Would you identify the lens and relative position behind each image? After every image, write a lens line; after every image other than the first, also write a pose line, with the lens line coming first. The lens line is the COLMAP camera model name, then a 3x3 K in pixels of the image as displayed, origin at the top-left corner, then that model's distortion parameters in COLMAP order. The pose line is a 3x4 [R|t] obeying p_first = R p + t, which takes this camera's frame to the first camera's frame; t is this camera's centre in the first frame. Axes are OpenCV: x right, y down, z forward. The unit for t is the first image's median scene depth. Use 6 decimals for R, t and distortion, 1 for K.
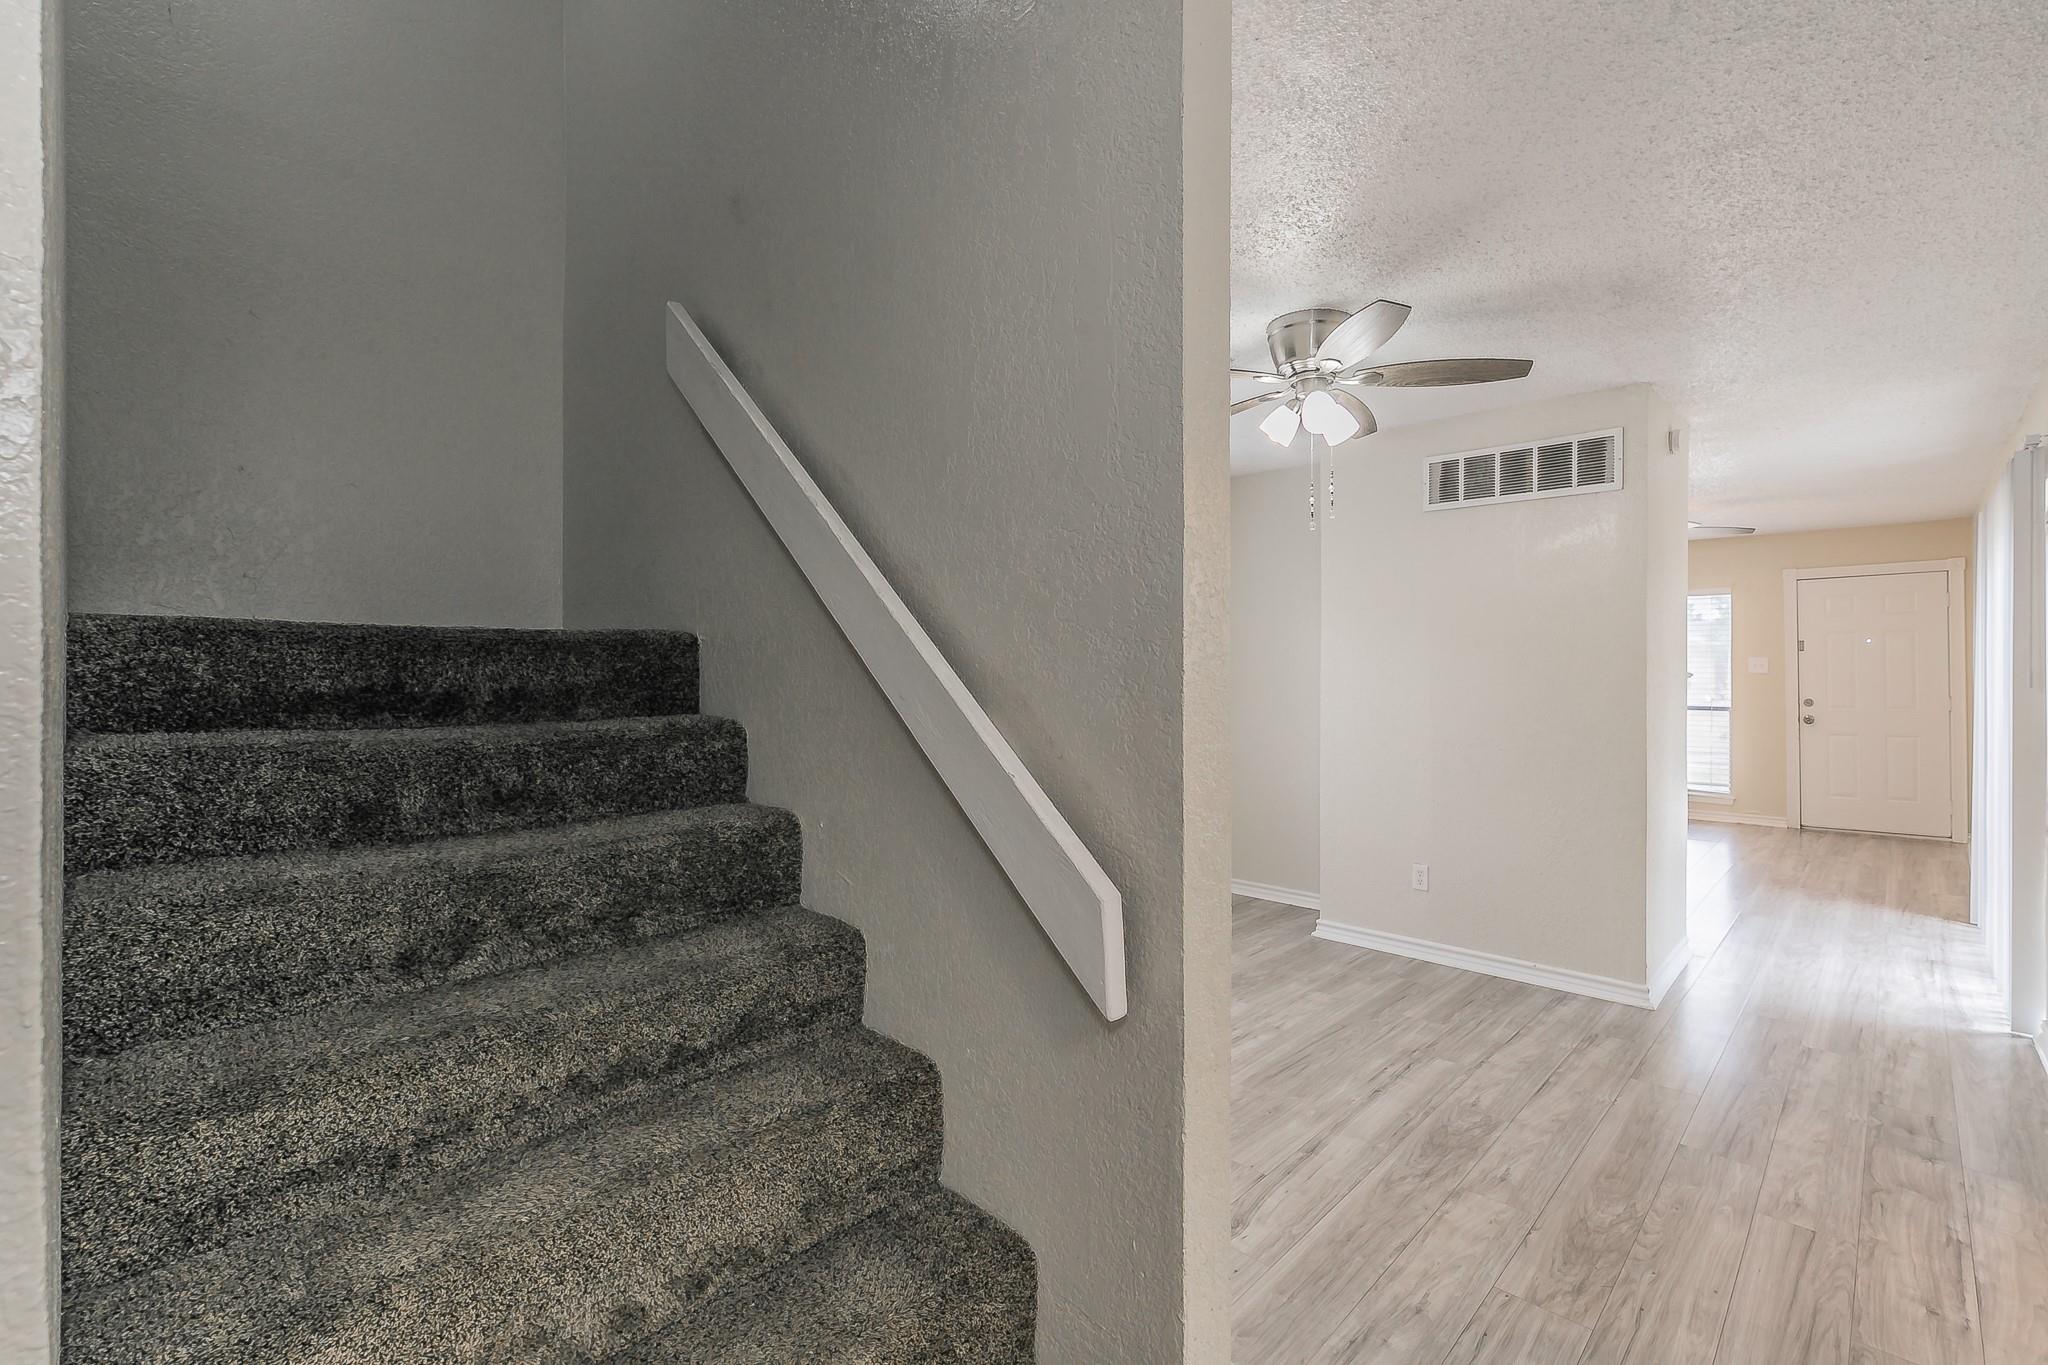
lens RADIAL K [[874.3, 0, 1065.3], [0, 874.3, 676.8], [0, 0, 1]] dist [-0.001525, -0.000534]
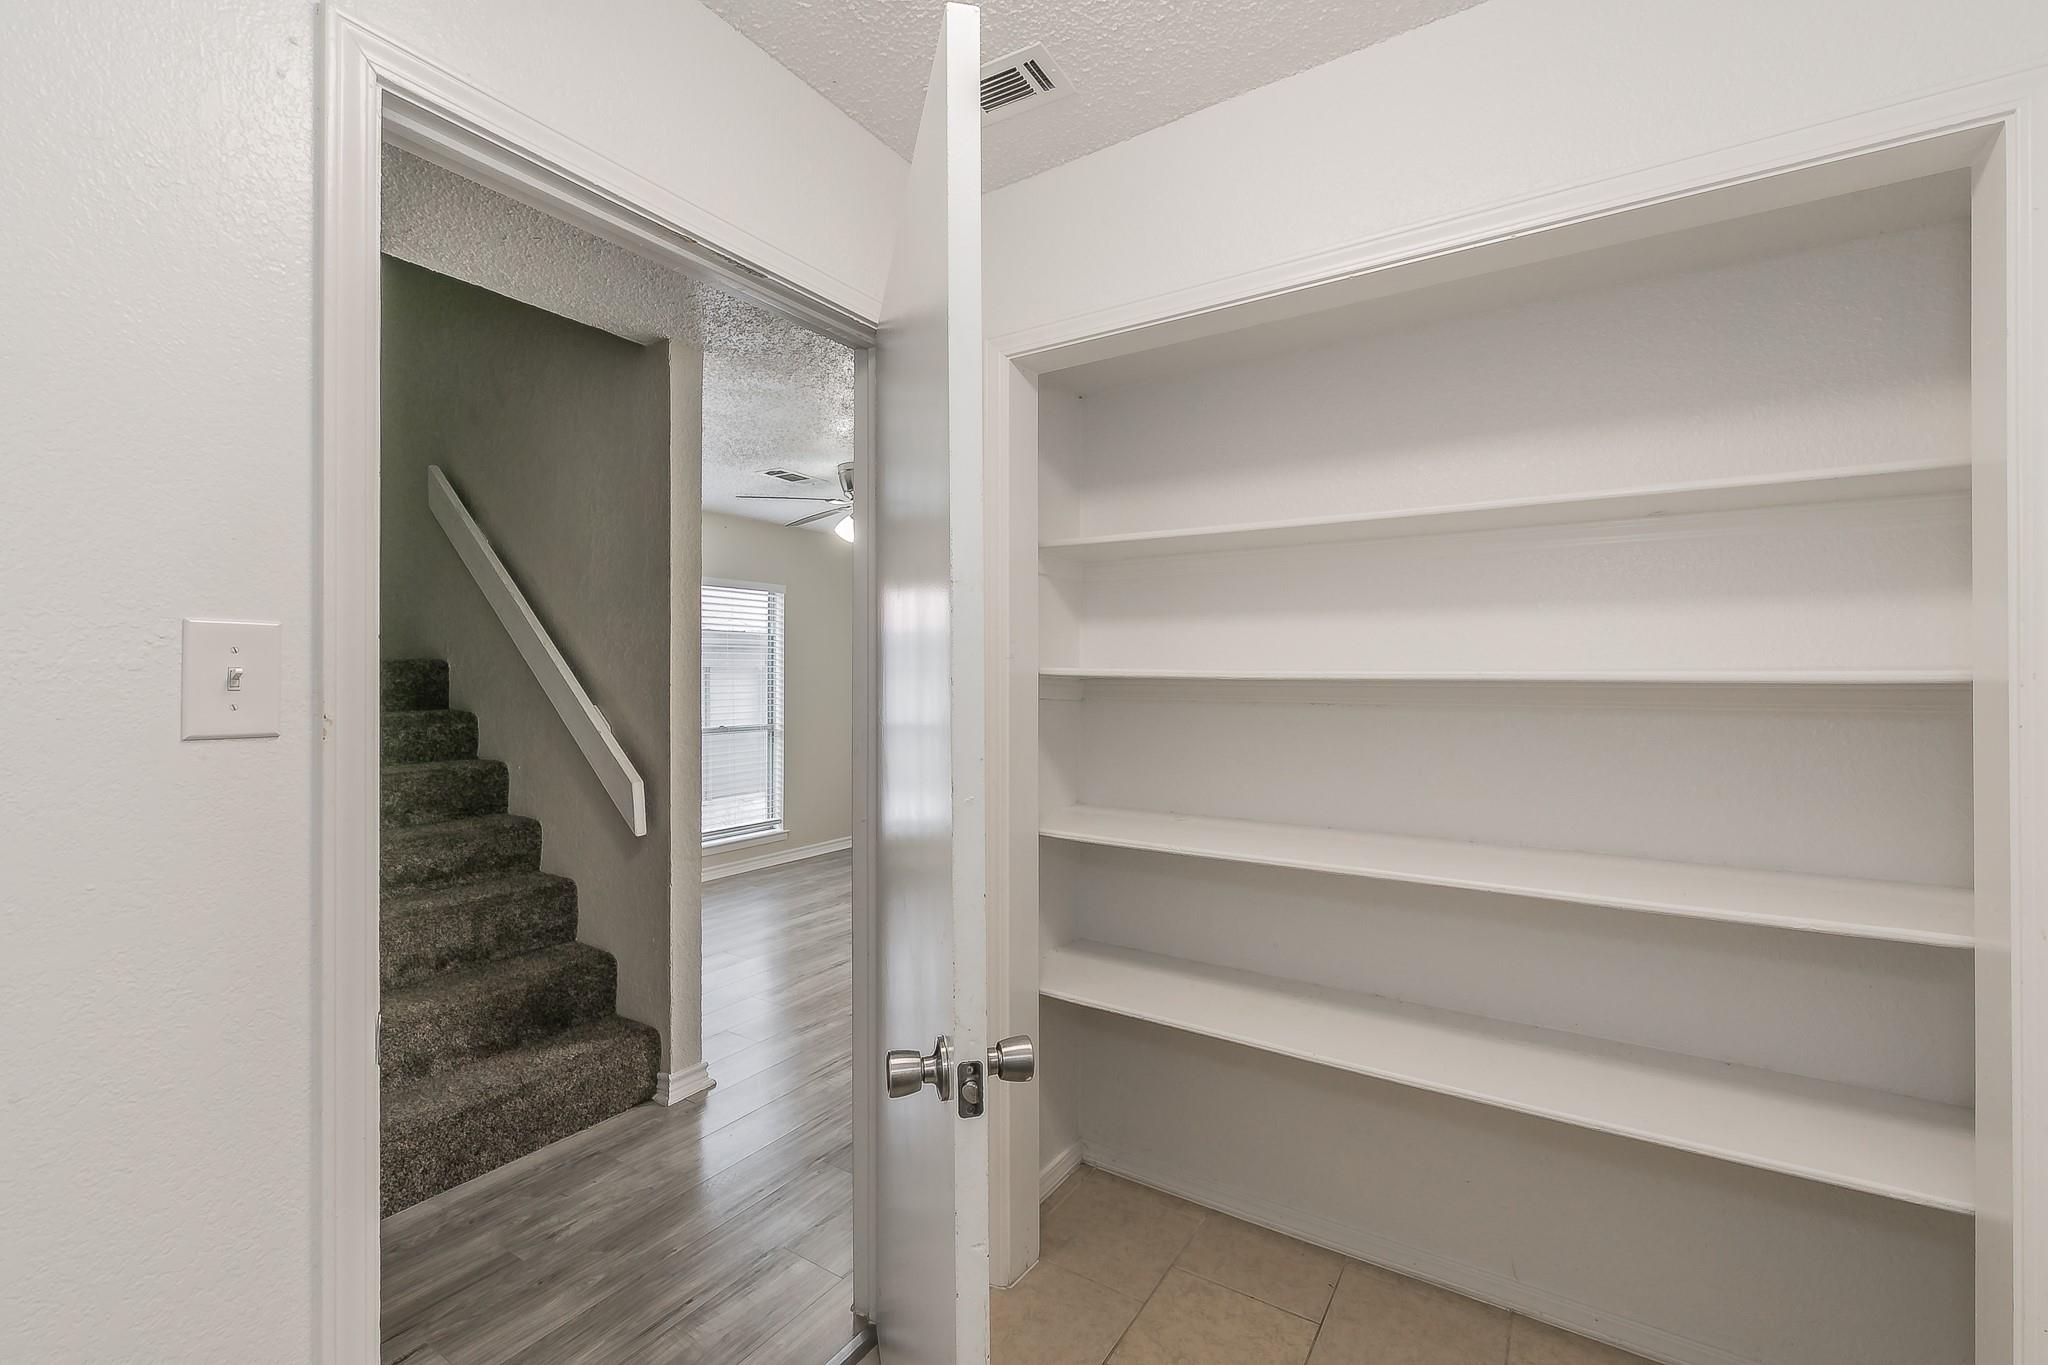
lens RADIAL K [[874.3, 0, 1003.0], [0, 874.3, 664.8], [0, 0, 1]] dist [-0.001525, -0.000534]
pose [[0.987210, 0.000798, 0.159425, 0.424710], [0.002146, 0.999830, -0.018289, -0.009911], [-0.159413, 0.018397, 0.987041, -0.962061]]
